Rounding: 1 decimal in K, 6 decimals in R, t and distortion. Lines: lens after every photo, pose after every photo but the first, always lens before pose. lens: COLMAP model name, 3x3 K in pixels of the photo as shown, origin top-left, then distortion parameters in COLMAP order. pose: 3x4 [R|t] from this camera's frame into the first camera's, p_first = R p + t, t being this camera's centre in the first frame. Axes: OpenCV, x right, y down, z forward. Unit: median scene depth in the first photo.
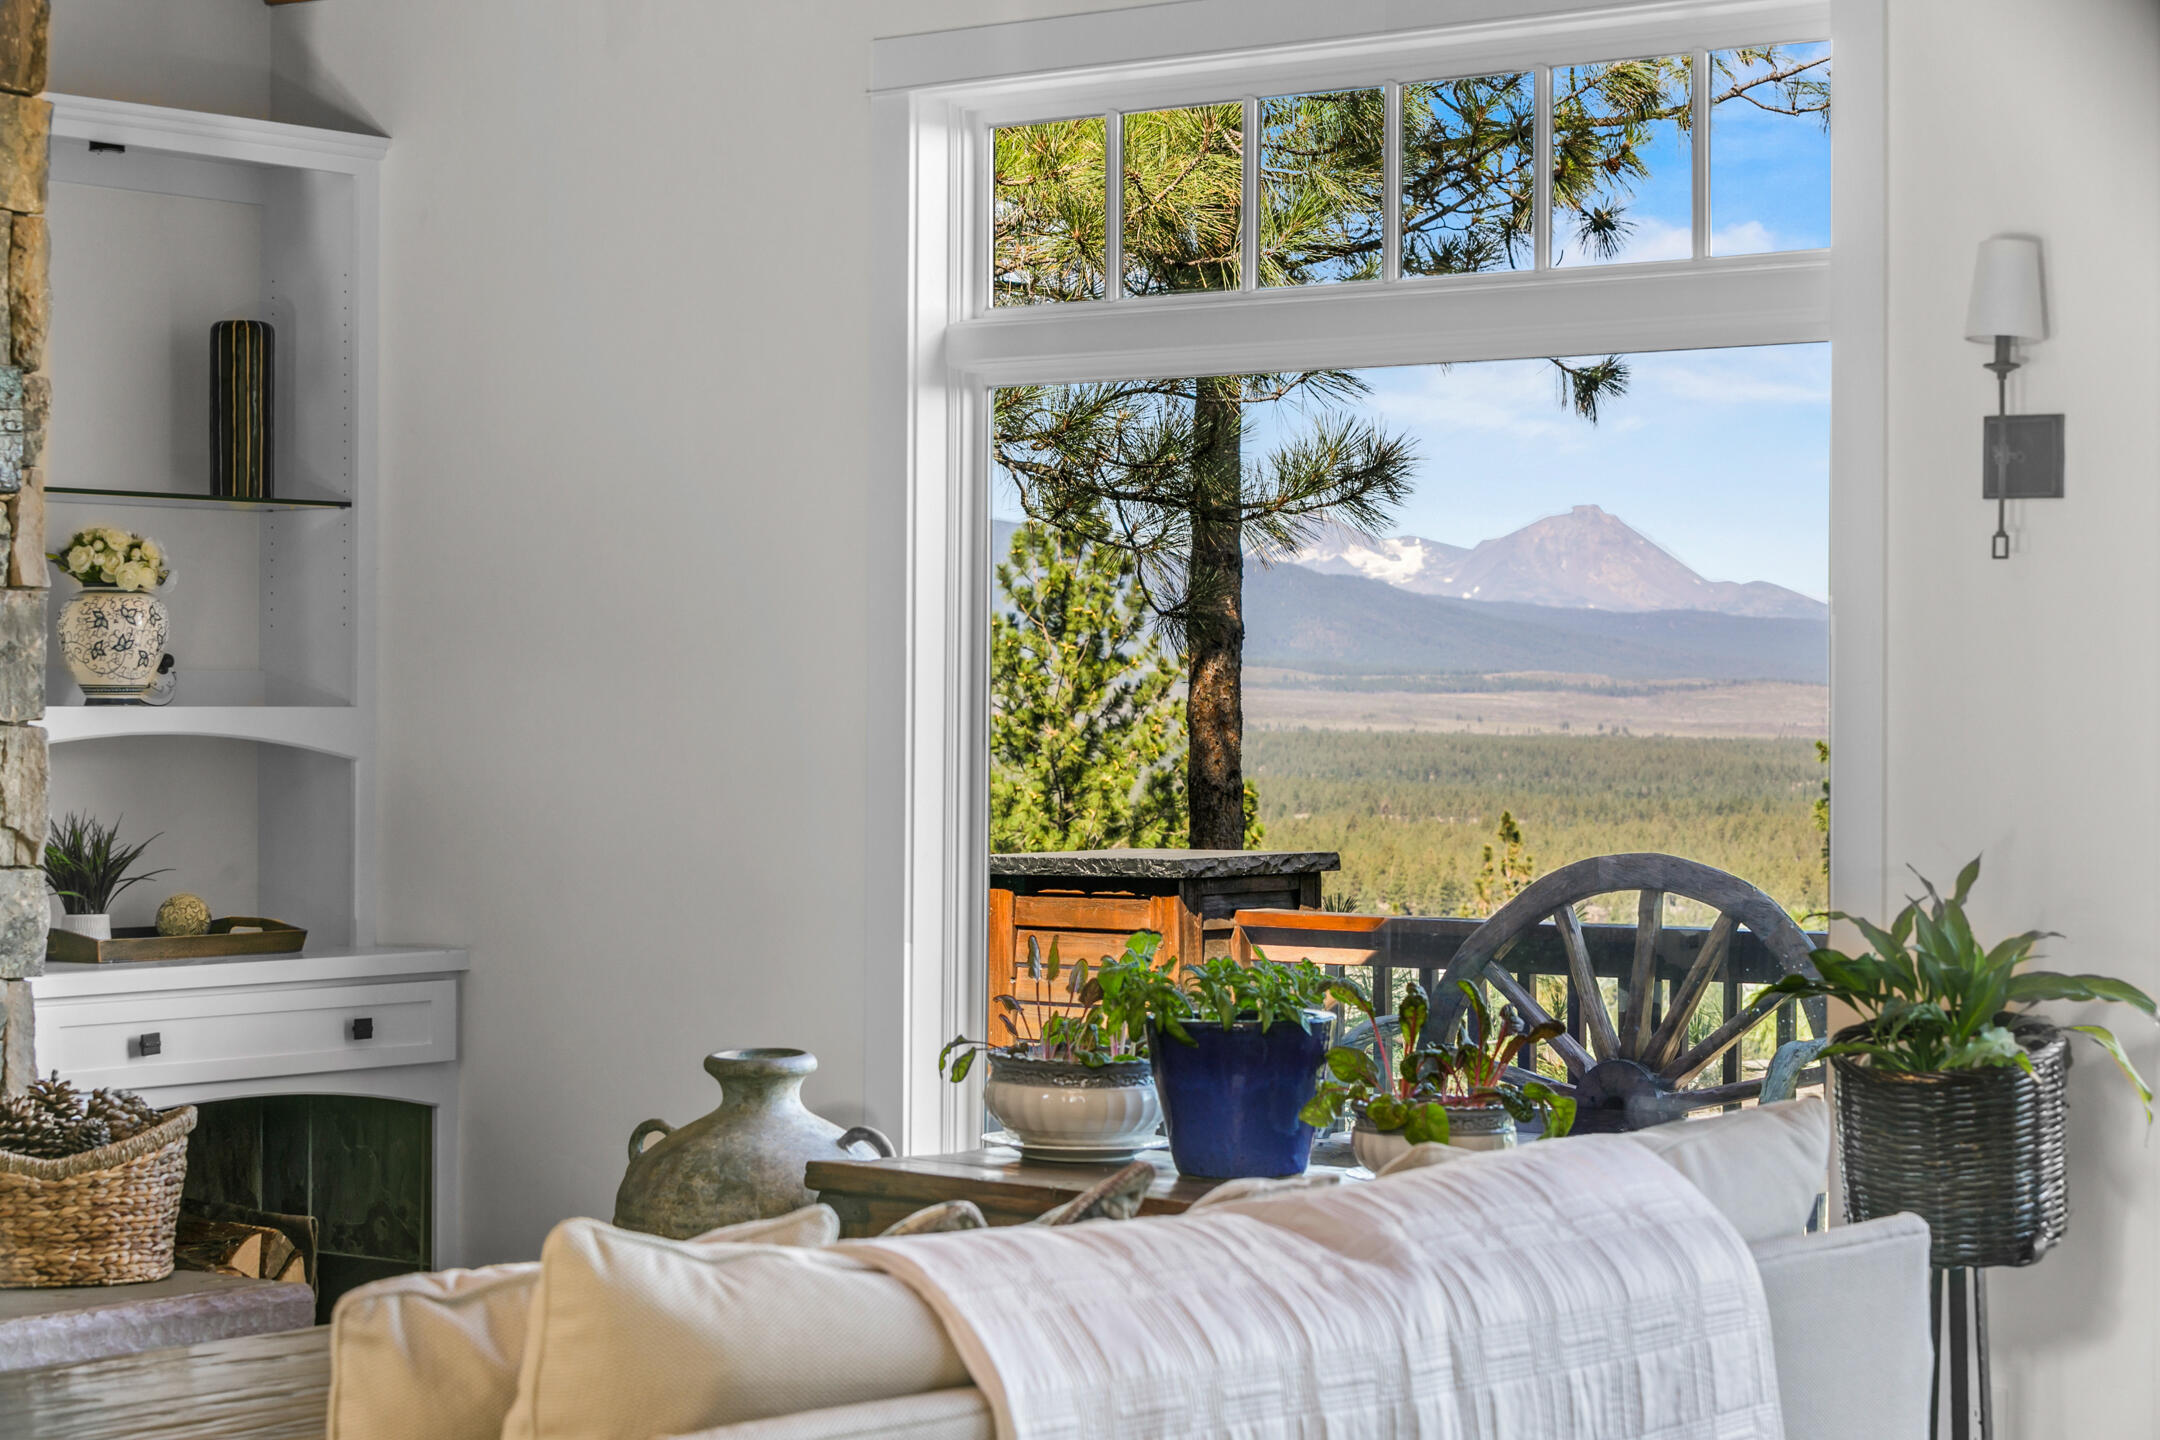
lens RADIAL K [[4344.0, 0, 1074.5], [0, 4344.0, 718.2], [0, 0, 1]] dist [0.020636, 0.000000]
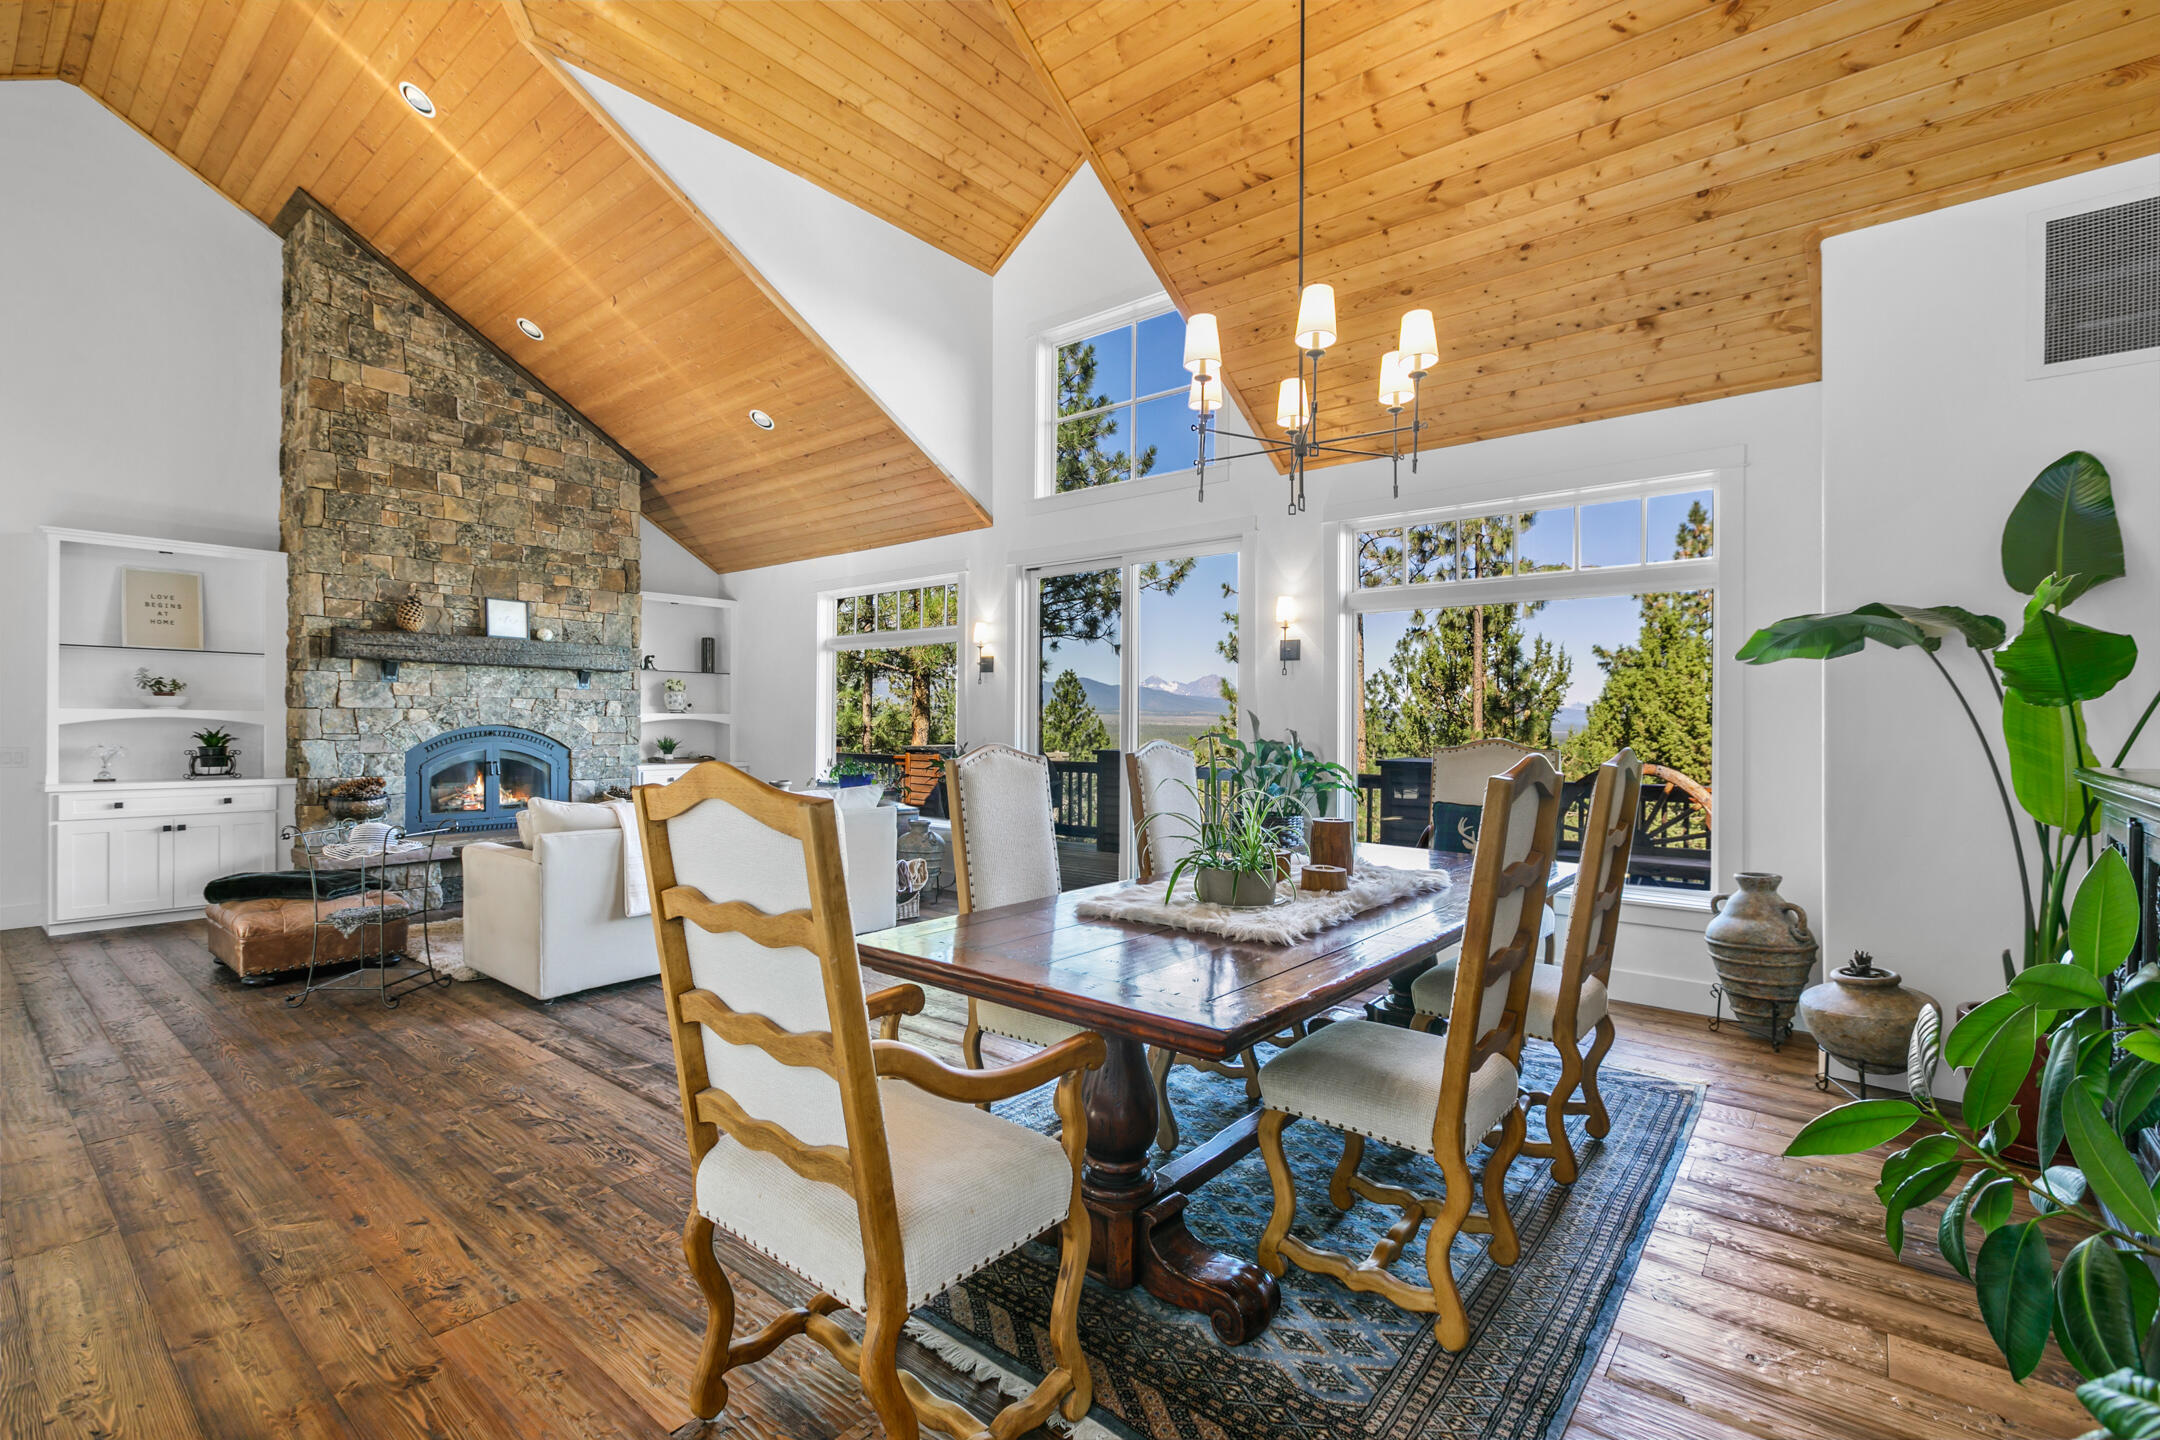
lens RADIAL K [[965.0, 0, 1089.4], [0, 965.0, 723.8], [0, 0, 1]] dist [-0.000785, 0.000538]
pose [[0.999917, 0.003652, -0.012324, 0.279151], [-0.003623, 0.999991, 0.002317, 0.004940], [0.012332, -0.002272, 0.999921, -0.122072]]
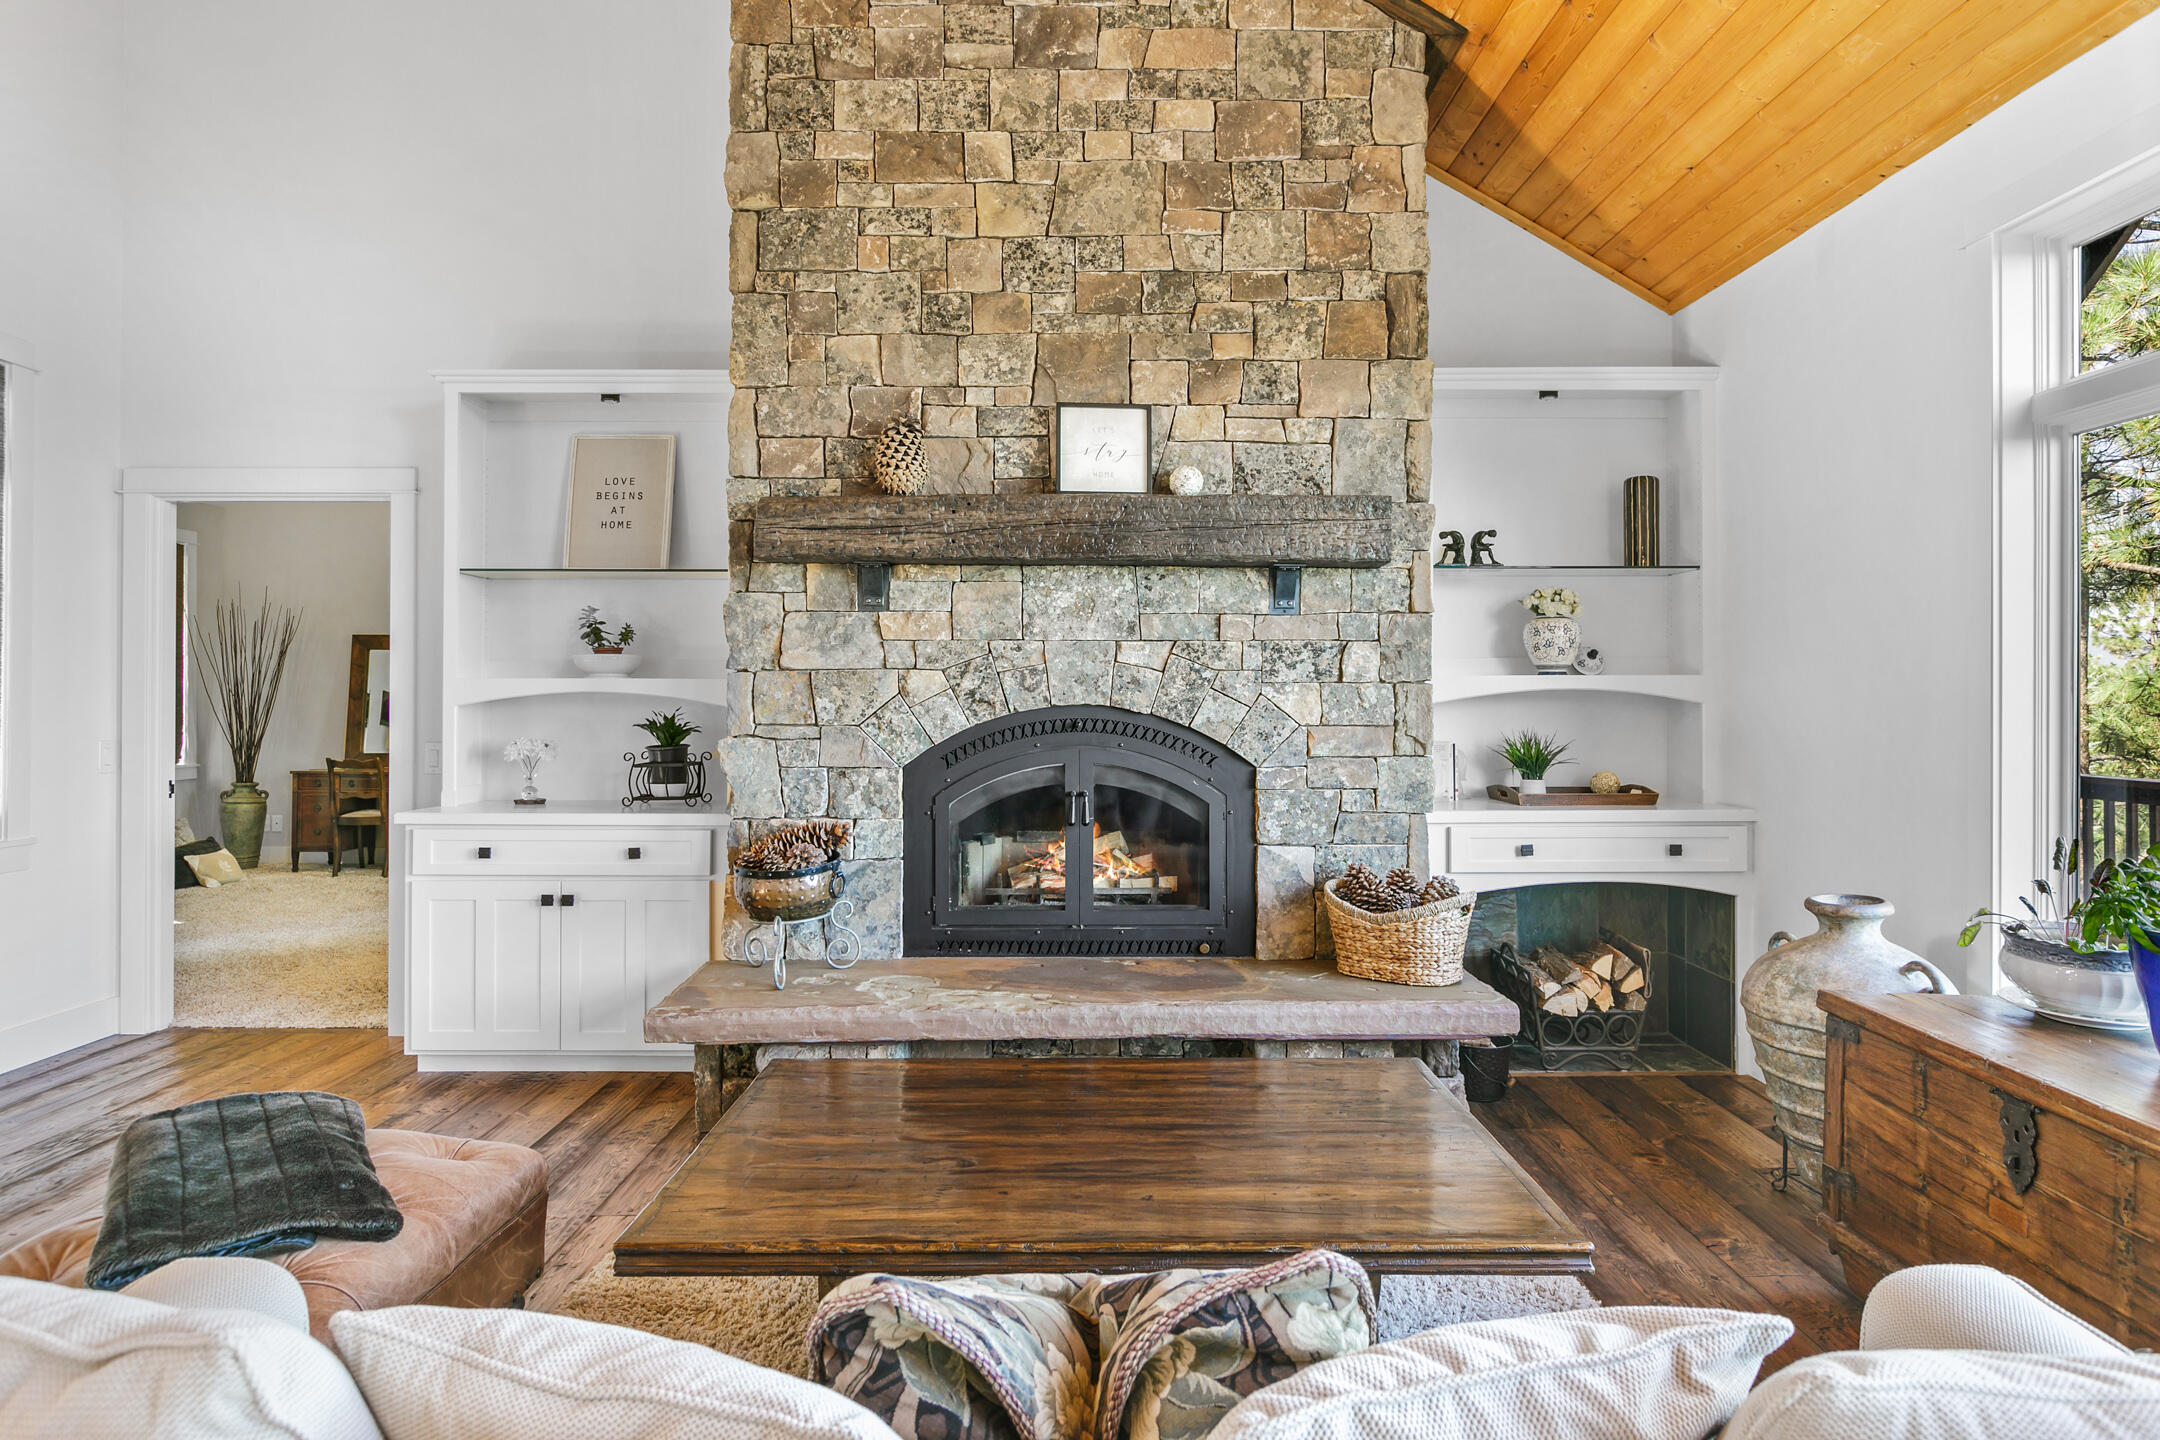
lens RADIAL K [[1237.4, 0, 1067.3], [0, 1237.4, 688.1], [0, 0, 1]] dist [-0.002345, -0.002472]
pose [[0.619935, -0.006510, -0.784627, 0.086127], [0.001623, 0.999974, -0.007014, 0.006645], [0.784652, 0.003075, 0.619929, 0.481443]]
